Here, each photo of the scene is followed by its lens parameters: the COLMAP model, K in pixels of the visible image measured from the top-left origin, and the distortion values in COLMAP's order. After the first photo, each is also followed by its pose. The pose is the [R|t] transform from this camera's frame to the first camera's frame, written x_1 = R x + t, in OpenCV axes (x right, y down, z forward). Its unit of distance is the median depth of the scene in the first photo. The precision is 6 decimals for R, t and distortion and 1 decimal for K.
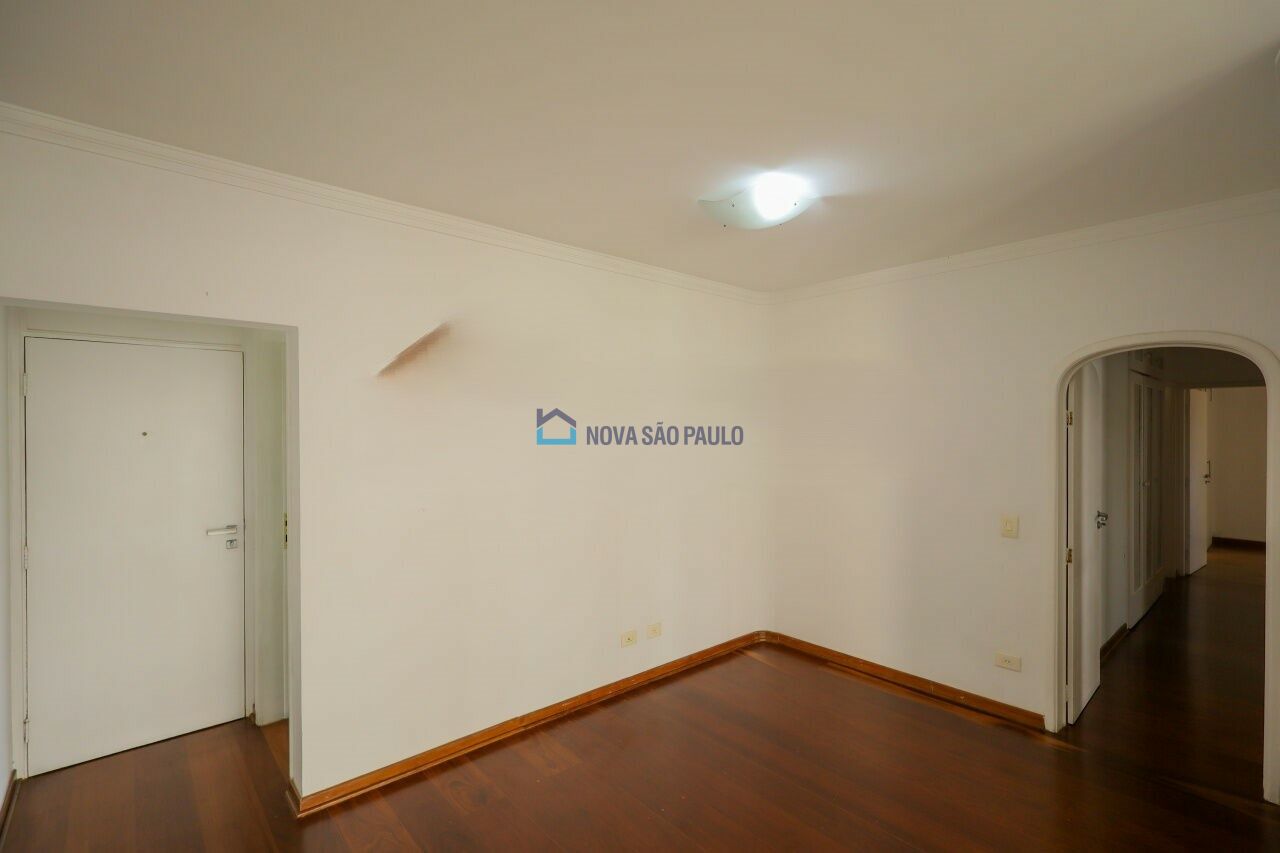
lens RADIAL K [[584.7, 0, 640.1], [0, 584.7, 429.9], [0, 0, 1]] dist [-0.002864, 0.000504]
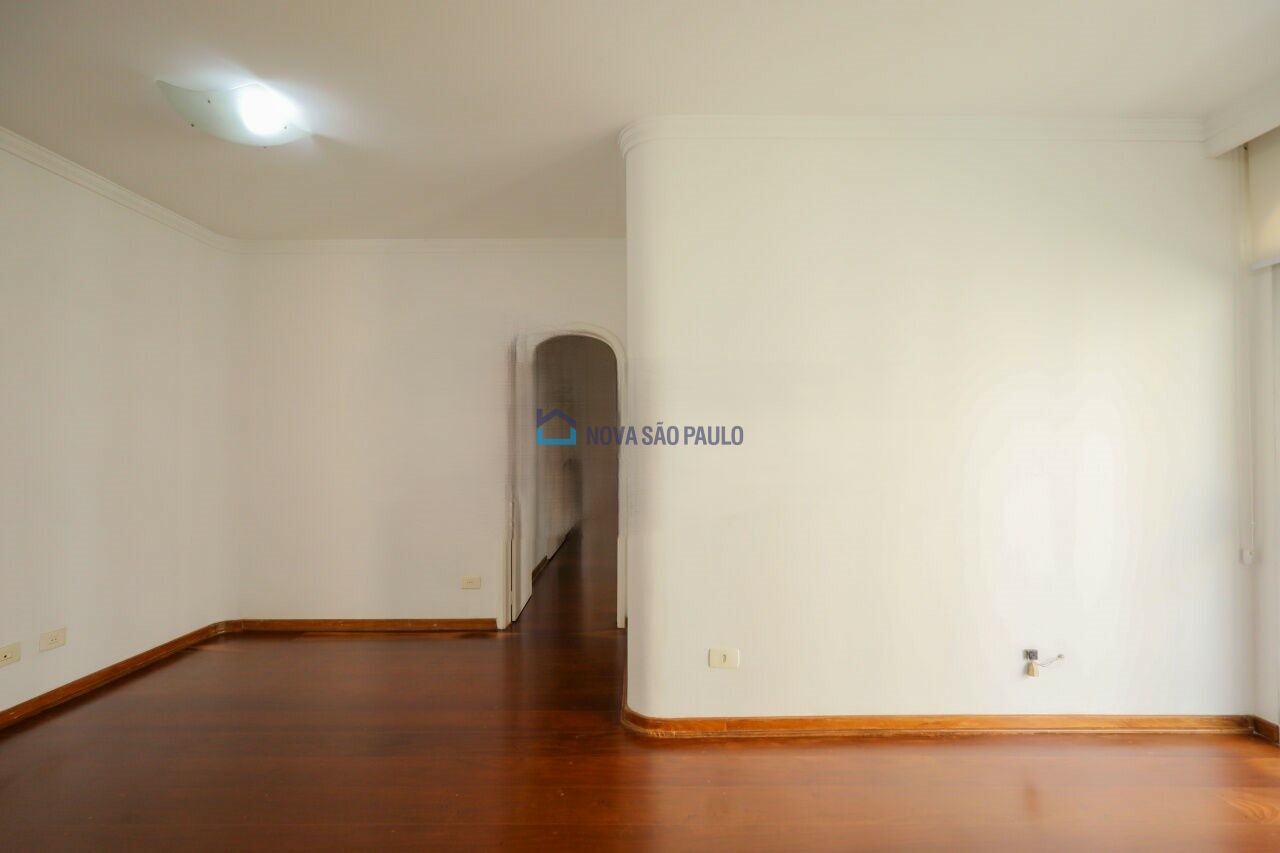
lens RADIAL K [[584.7, 0, 641.1], [0, 584.7, 428.7], [0, 0, 1]] dist [-0.002864, 0.000504]
pose [[0.656114, 0.014182, 0.754529, -0.052462], [0.001049, 0.999805, -0.019704, 0.098084], [-0.754661, 0.013720, 0.655971, -0.057901]]
